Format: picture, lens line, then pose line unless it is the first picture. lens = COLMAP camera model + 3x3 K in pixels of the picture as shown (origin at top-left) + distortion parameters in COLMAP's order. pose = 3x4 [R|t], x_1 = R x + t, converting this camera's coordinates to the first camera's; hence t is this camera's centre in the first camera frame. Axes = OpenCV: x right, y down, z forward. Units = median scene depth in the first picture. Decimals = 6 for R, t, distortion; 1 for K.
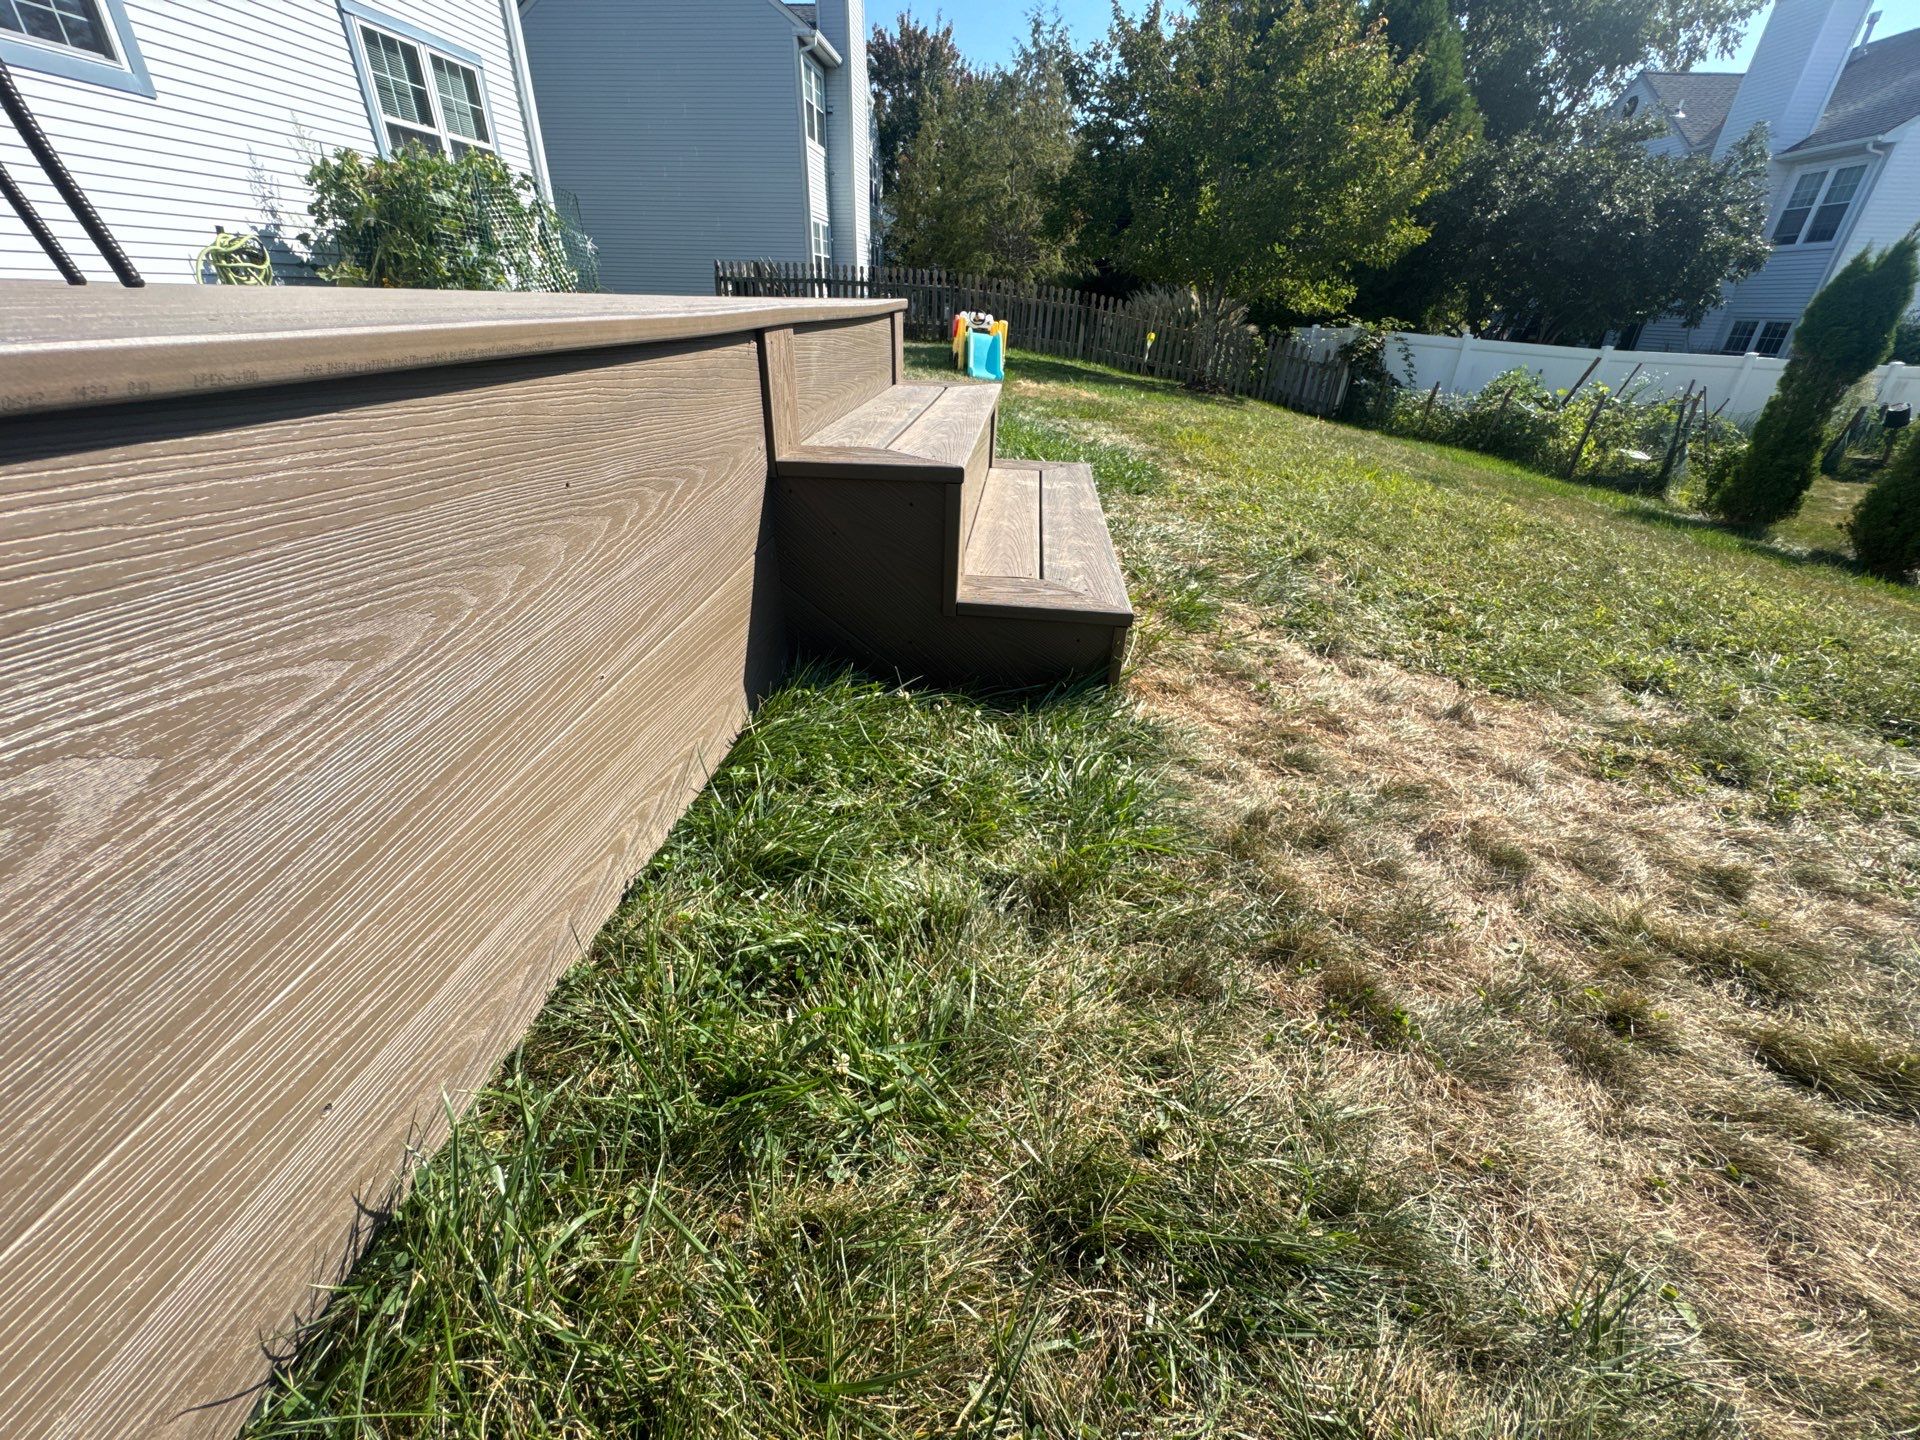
lens RADIAL K [[765.3, 0, 969.2], [0, 765.3, 731.5], [0, 0, 1]] dist [-0.004287, 0.000686]
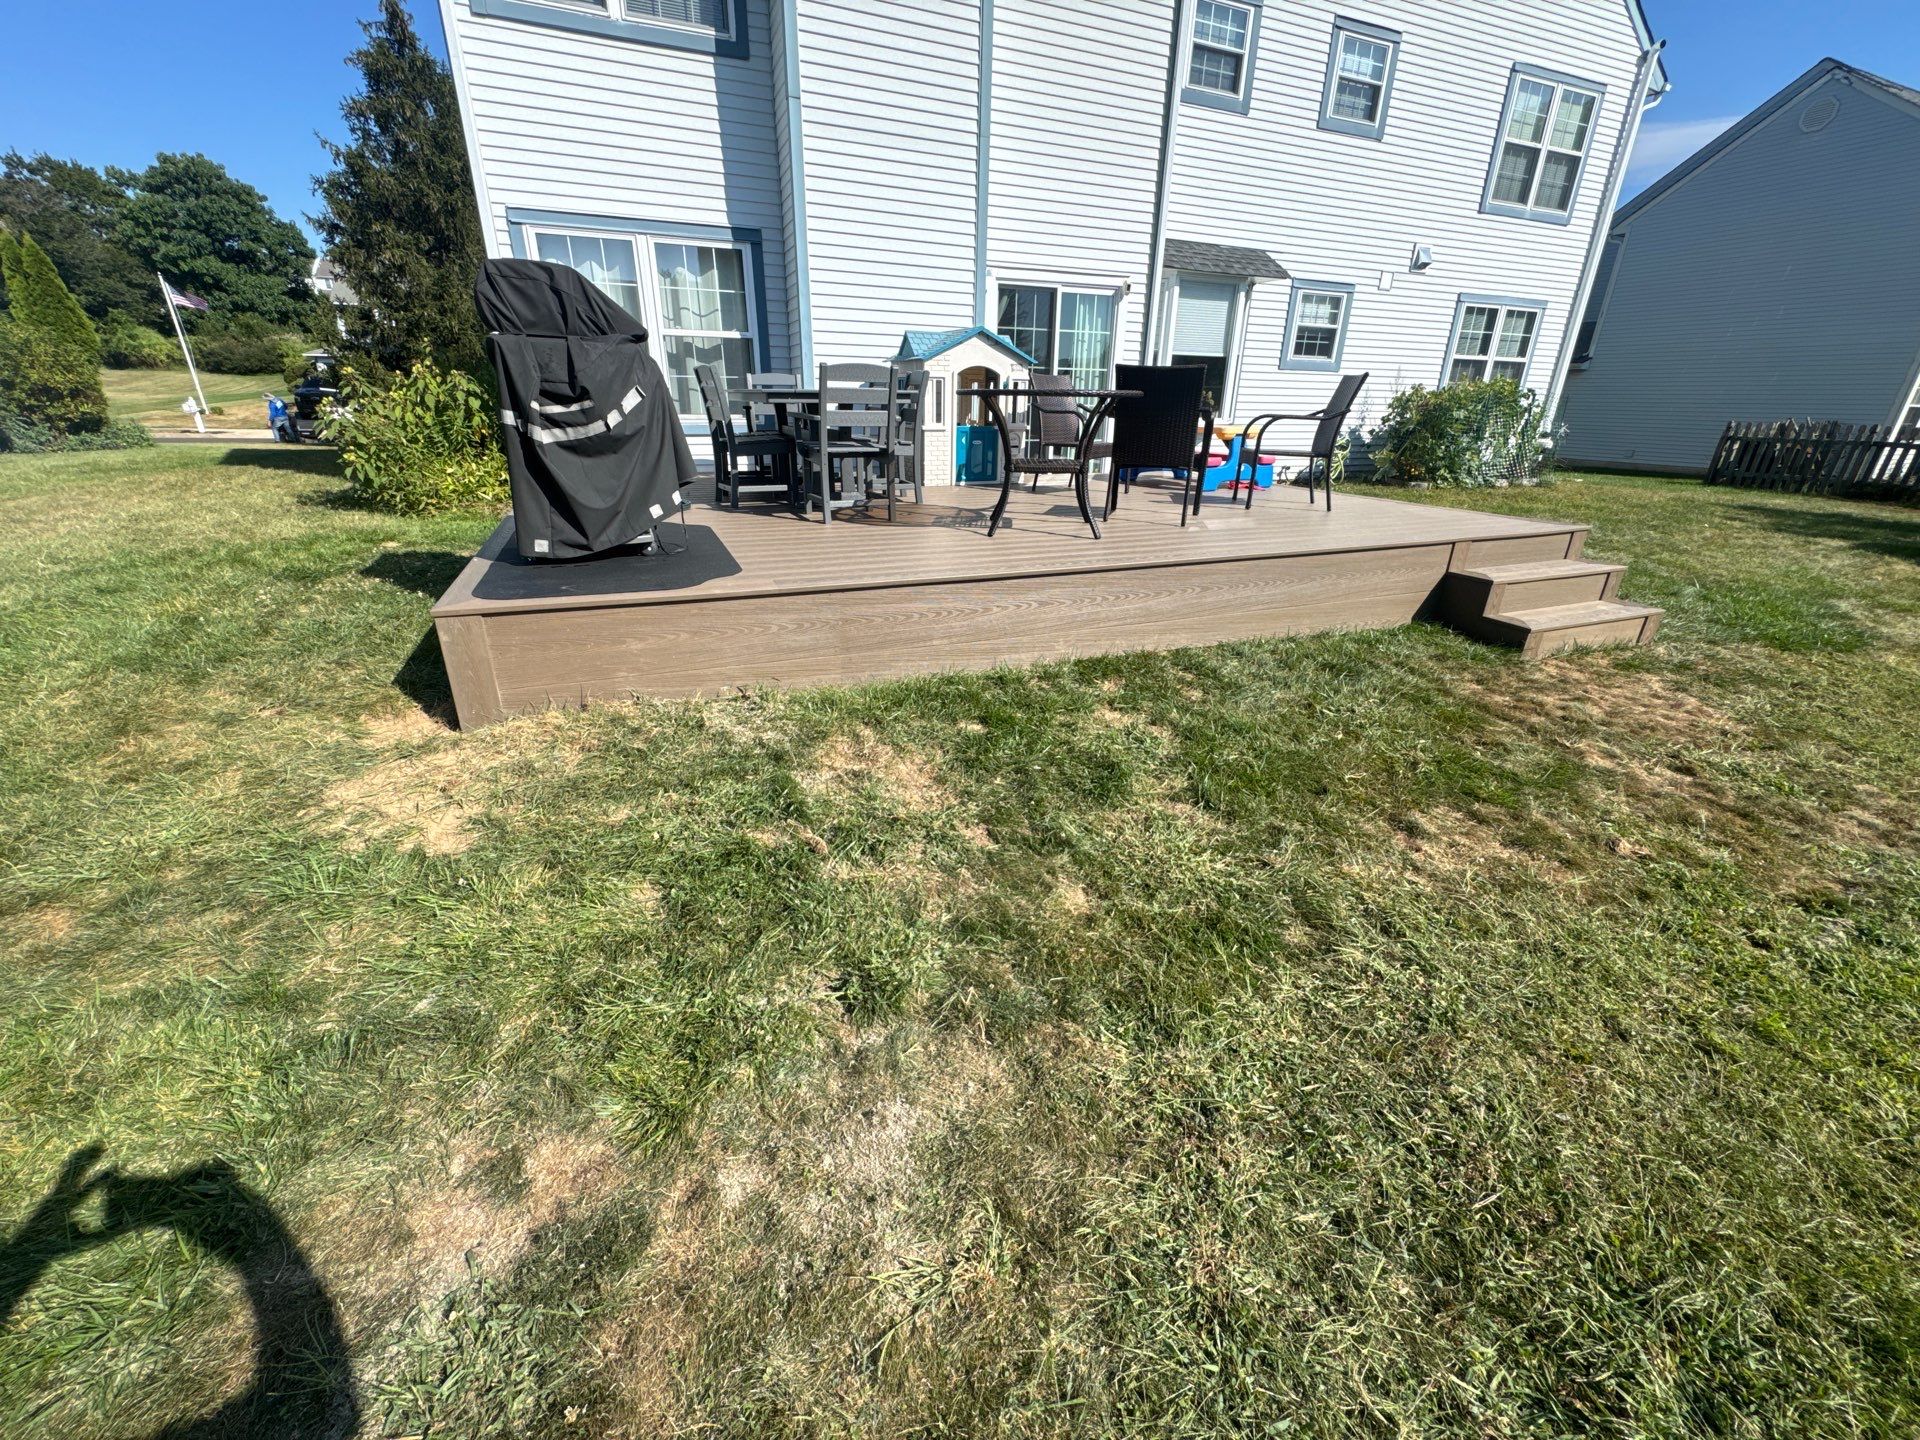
lens RADIAL K [[765.3, 0, 949.2], [0, 765.3, 721.4], [0, 0, 1]] dist [-0.004287, 0.000686]
pose [[0.452349, 0.322495, -0.831491, 0.306182], [-0.434652, 0.893829, 0.110214, 0.149482], [0.778754, 0.311554, 0.544496, -0.425273]]
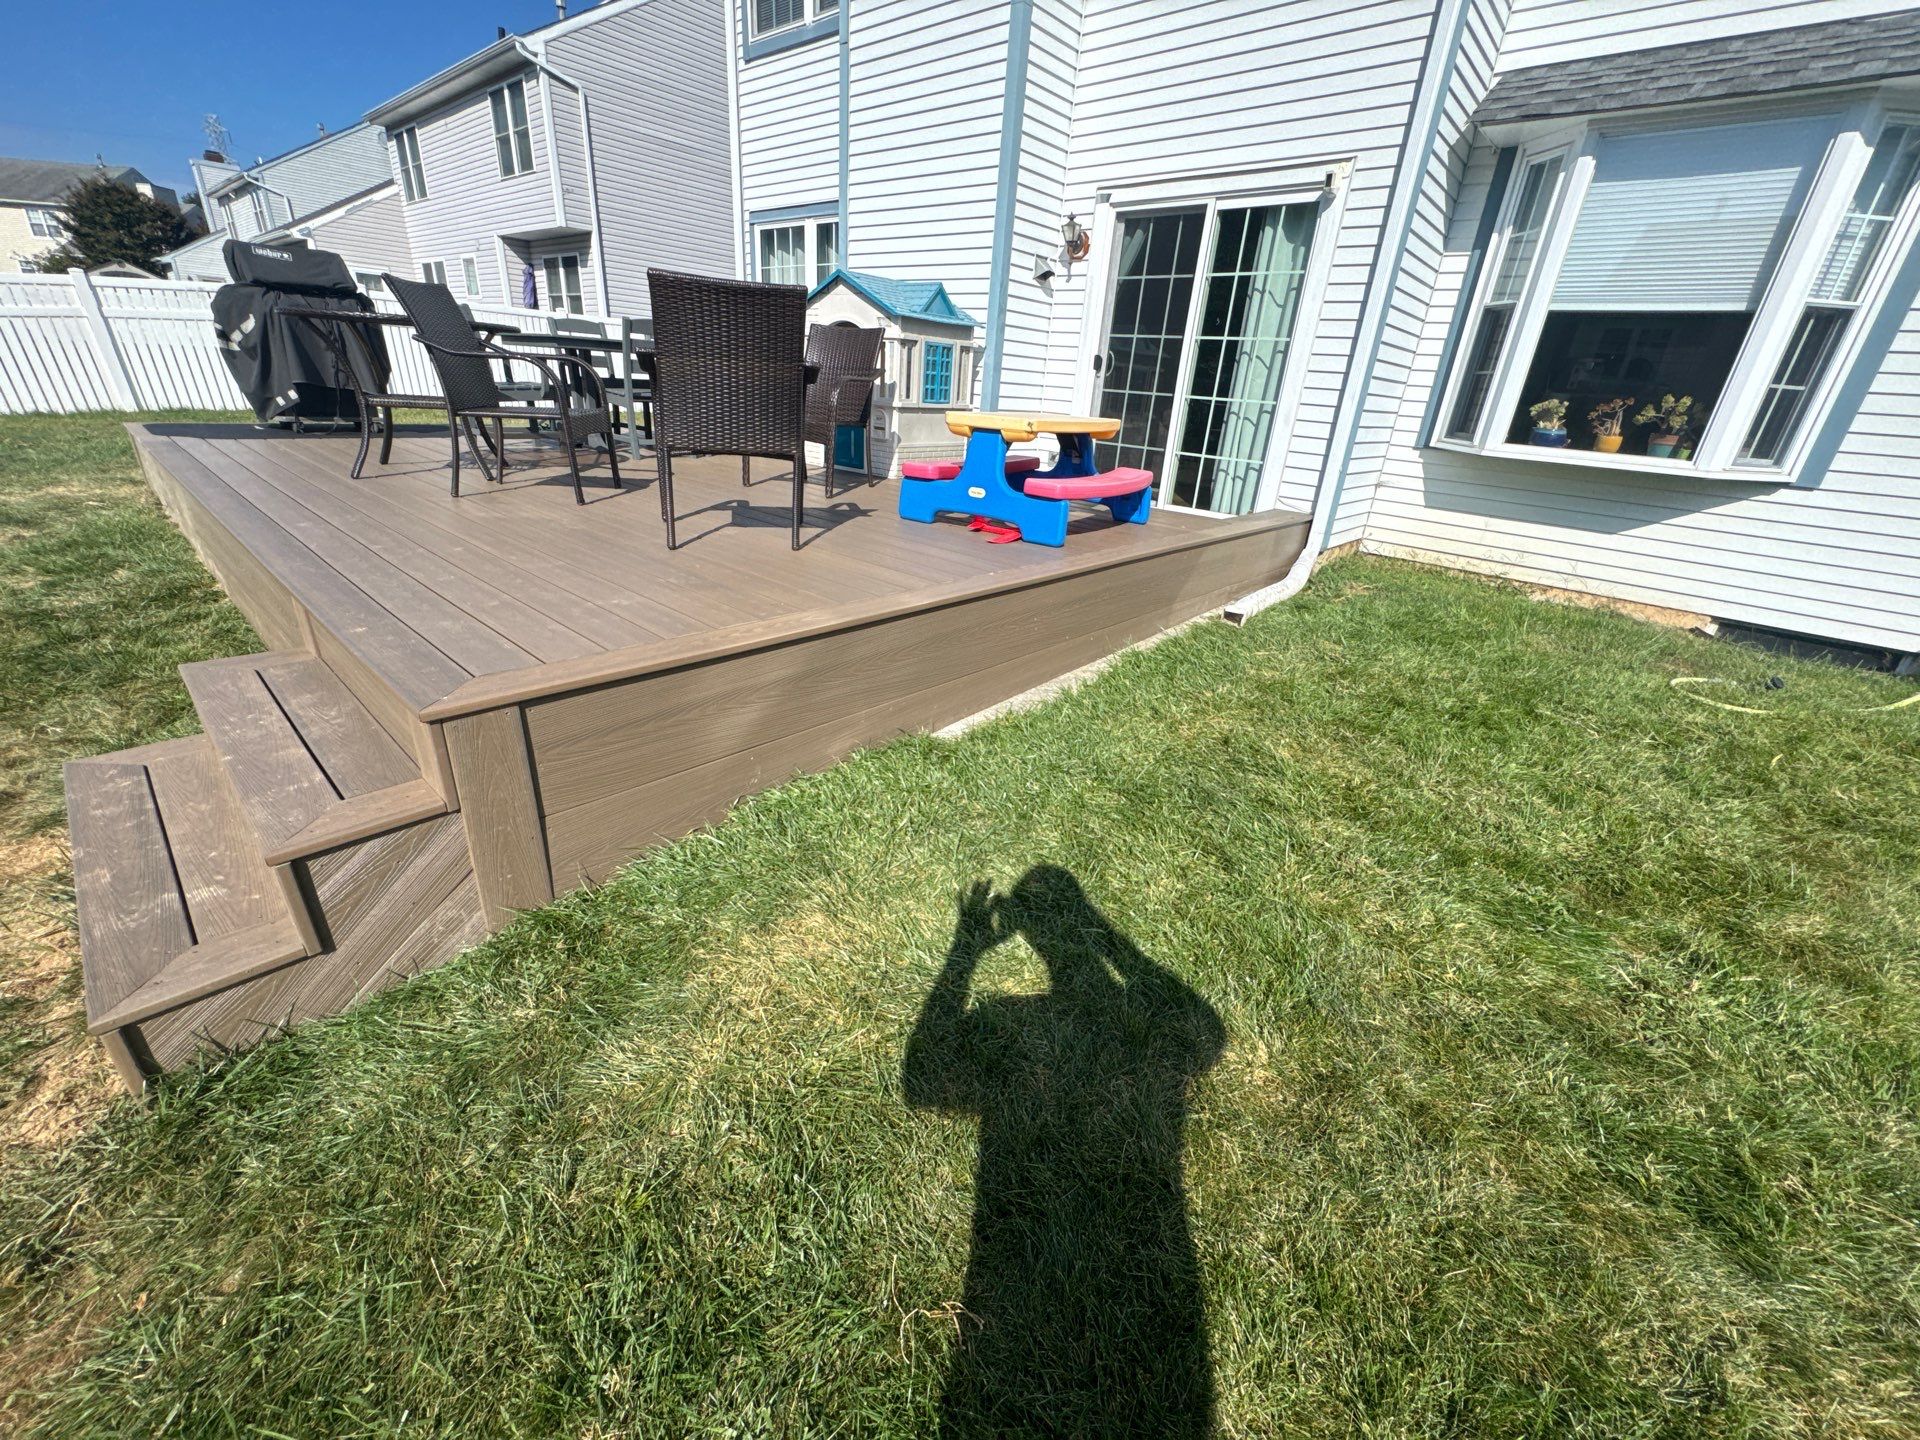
lens RADIAL K [[765.3, 0, 957.0], [0, 765.3, 720.8], [0, 0, 1]] dist [-0.004287, 0.000686]
pose [[-0.609438, 0.266915, -0.746553, 0.044057], [-0.454142, 0.654316, 0.604670, -0.333831], [0.649877, 0.707550, -0.277547, 0.416349]]
